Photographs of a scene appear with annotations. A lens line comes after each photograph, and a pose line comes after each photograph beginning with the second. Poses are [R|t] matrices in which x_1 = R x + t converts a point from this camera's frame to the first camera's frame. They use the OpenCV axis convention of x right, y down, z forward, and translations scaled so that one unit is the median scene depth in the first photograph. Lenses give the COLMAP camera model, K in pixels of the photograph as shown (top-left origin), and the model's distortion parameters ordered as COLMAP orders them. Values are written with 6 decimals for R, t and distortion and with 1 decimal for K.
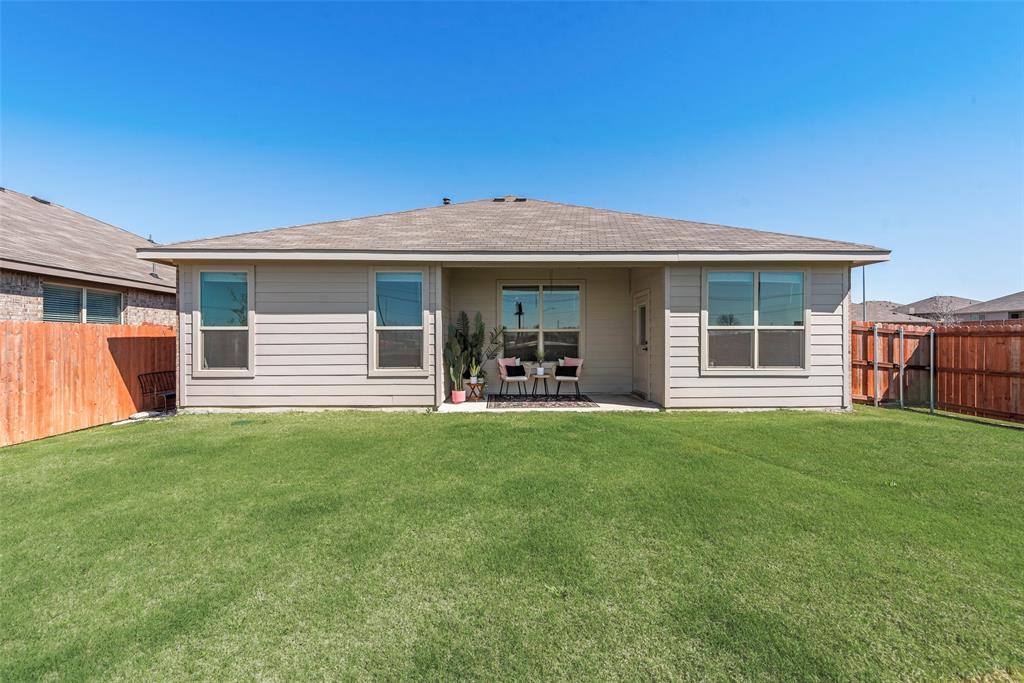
lens RADIAL K [[435.9, 0, 511.8], [0, 435.9, 340.4], [0, 0, 1]] dist [0.005103, 0.000641]
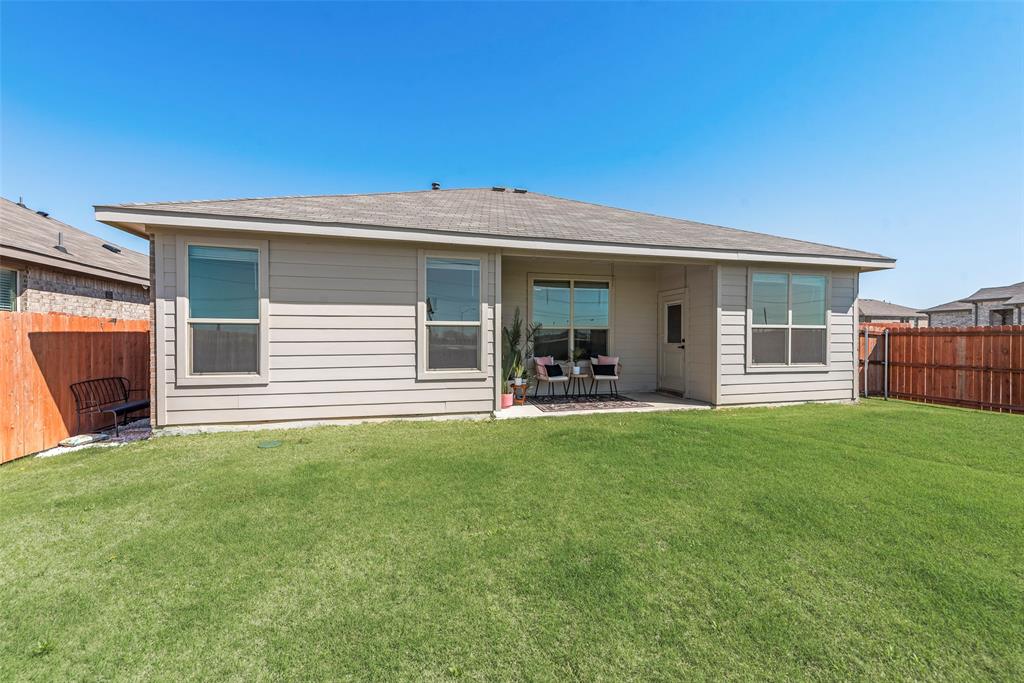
lens RADIAL K [[421.3, 0, 512.2], [0, 421.3, 342.6], [0, 0, 1]] dist [0.009526, -0.000943]
pose [[0.971987, 0.000431, 0.235035, -0.336344], [-0.002682, 0.999954, 0.009258, 0.001983], [-0.235021, -0.009629, 0.971943, 0.160302]]
